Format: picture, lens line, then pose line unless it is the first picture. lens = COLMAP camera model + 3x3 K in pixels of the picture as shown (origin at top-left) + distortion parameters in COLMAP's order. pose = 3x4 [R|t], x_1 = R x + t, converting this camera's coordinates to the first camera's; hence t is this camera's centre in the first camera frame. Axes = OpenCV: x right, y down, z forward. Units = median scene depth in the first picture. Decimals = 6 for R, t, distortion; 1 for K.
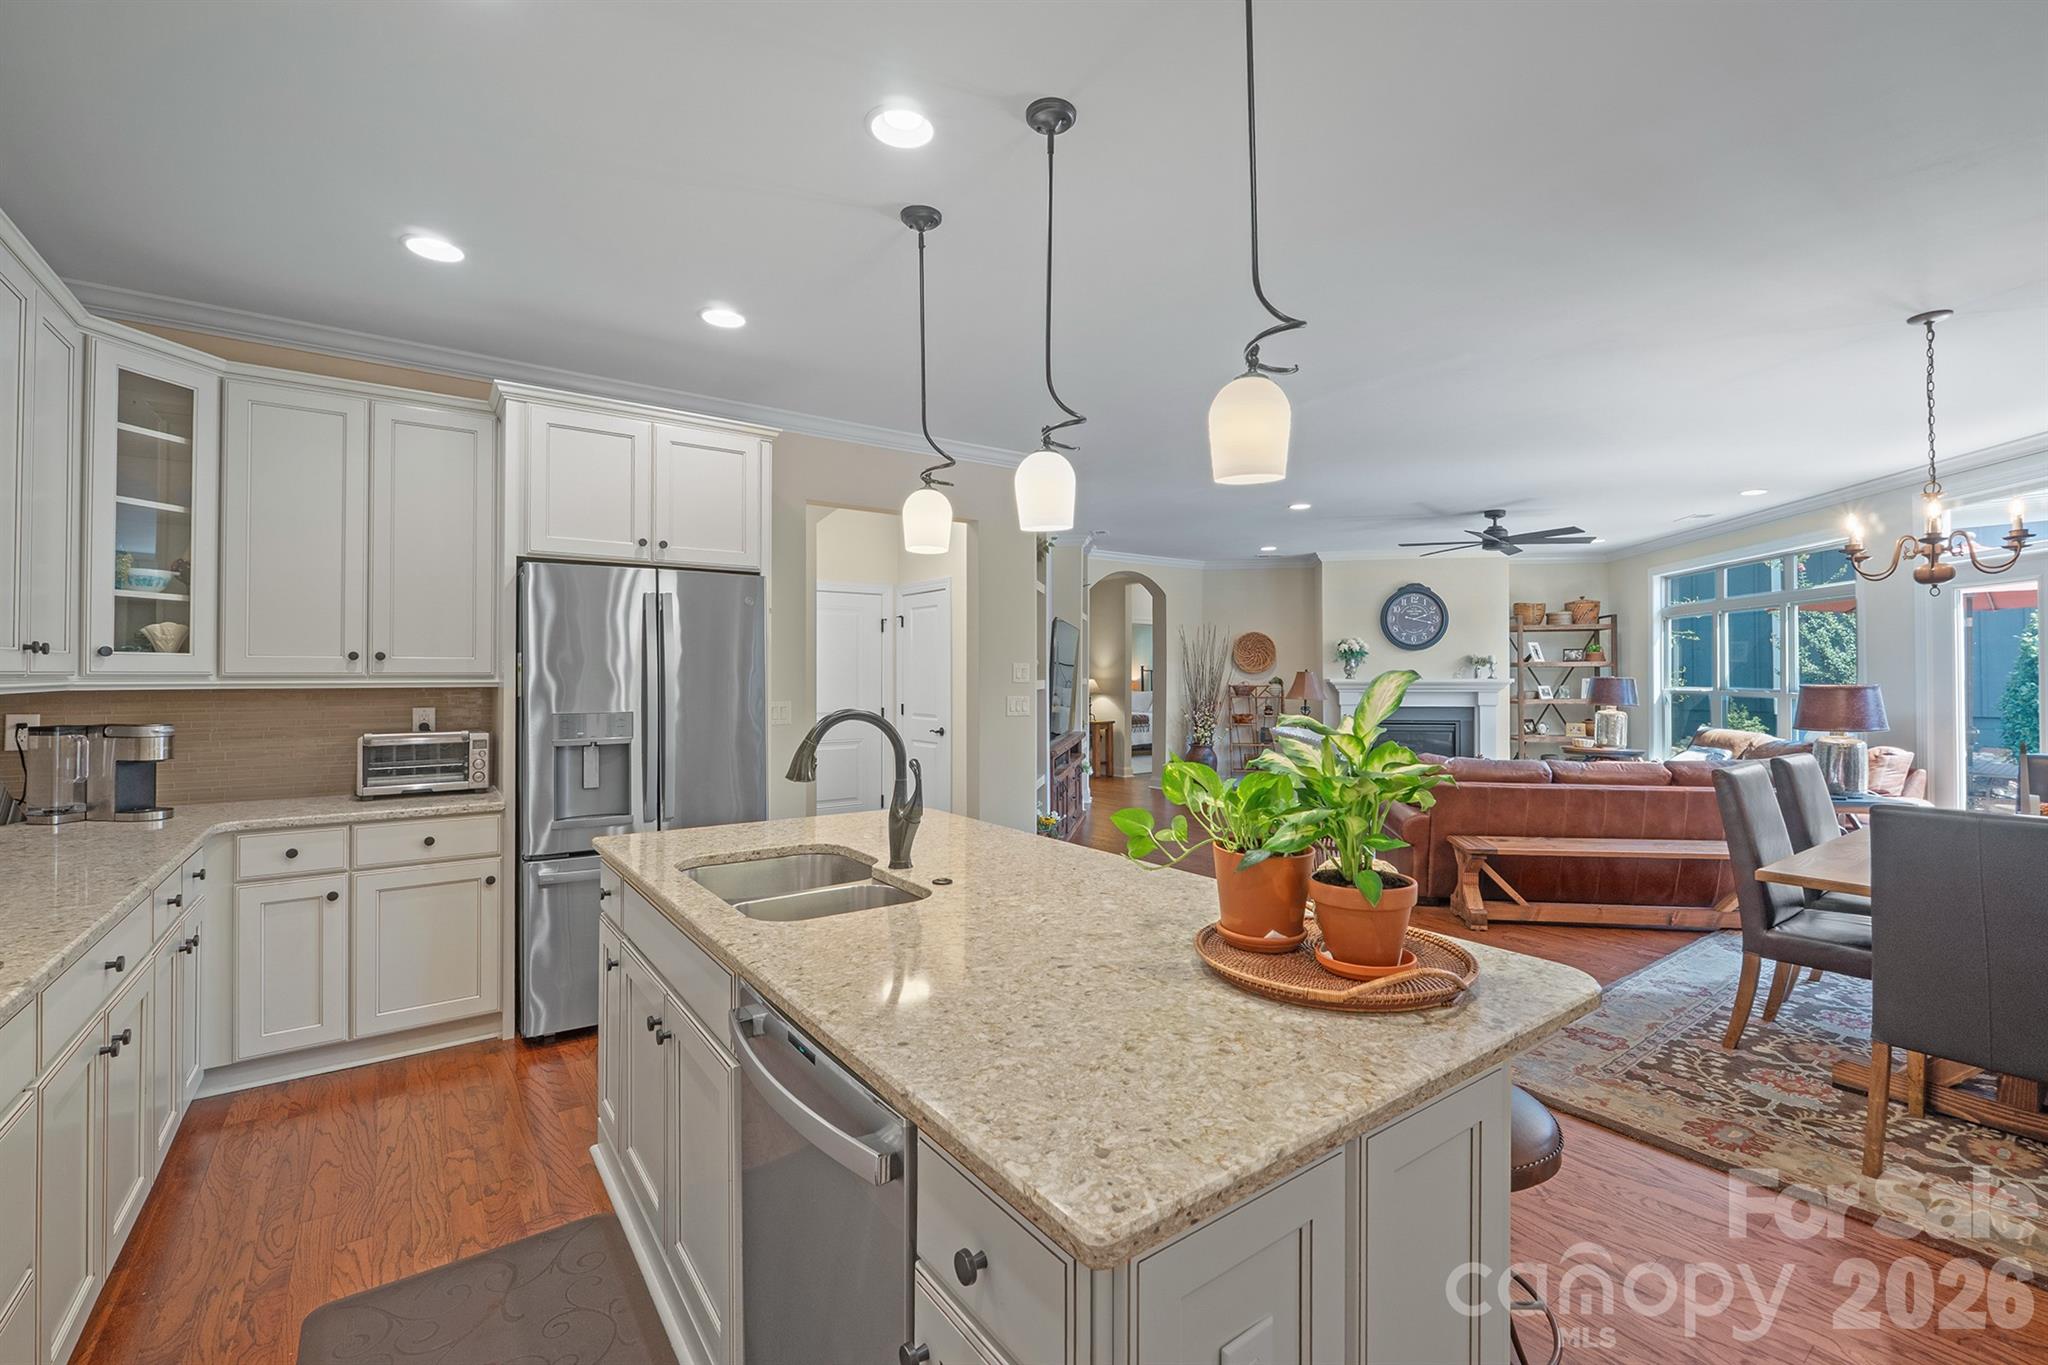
lens RADIAL K [[868.5, 0, 1009.0], [0, 868.5, 655.4], [0, 0, 1]] dist [-0.006757, 0.000005]
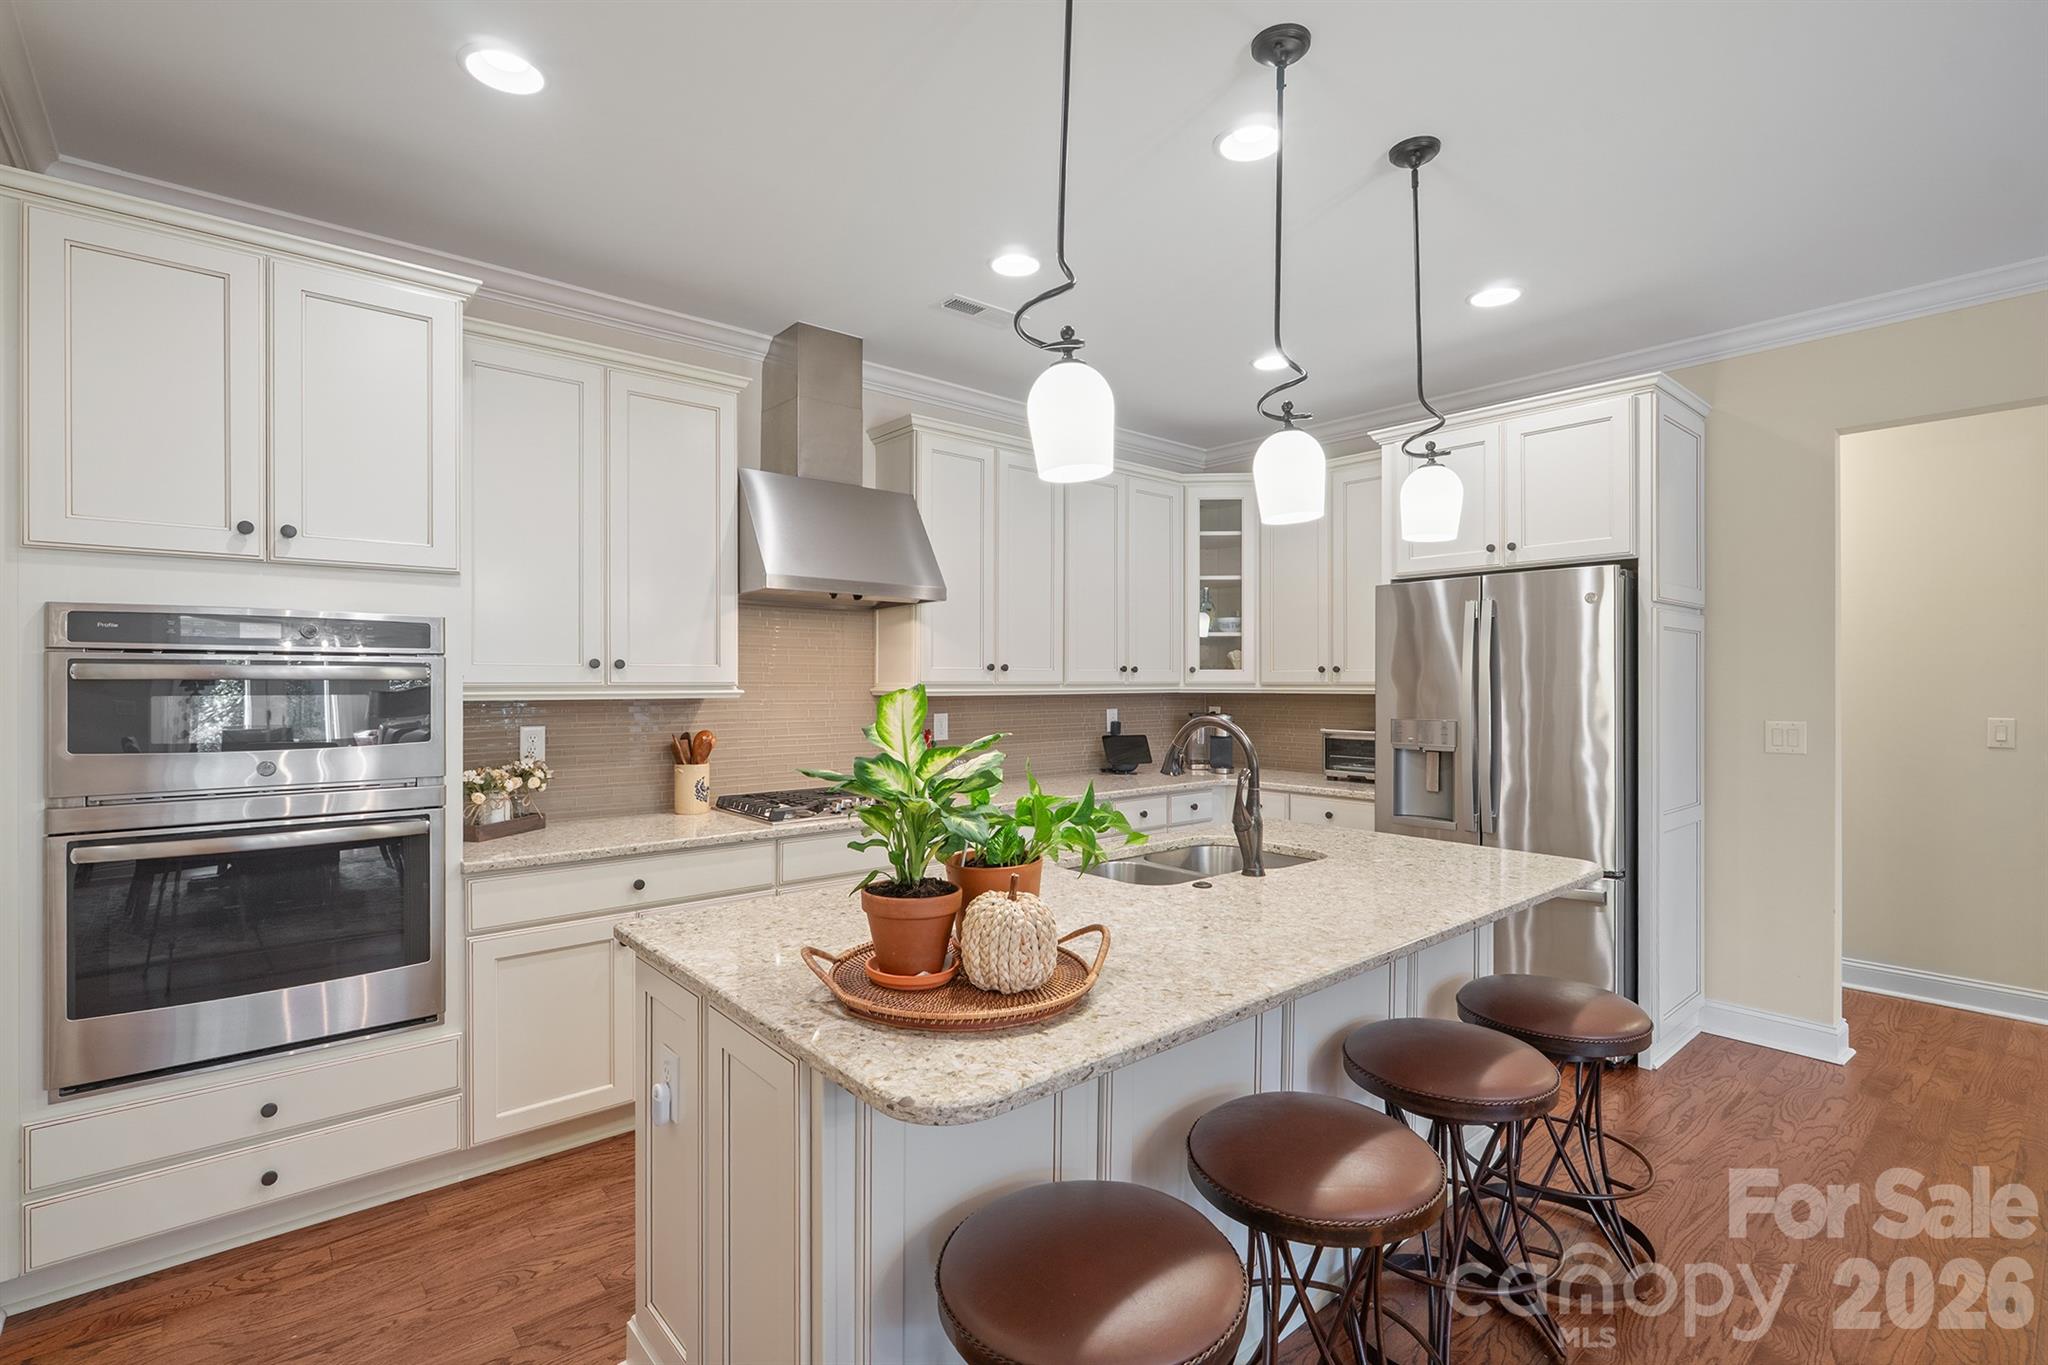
lens RADIAL K [[935.9, 0, 1037.5], [0, 935.9, 661.0], [0, 0, 1]] dist [-0.002893, -0.001622]
pose [[0.096688, -0.021834, -0.995075, 0.694175], [0.020524, 0.999591, -0.019938, 0.008525], [0.995103, -0.018495, 0.097096, 0.478971]]
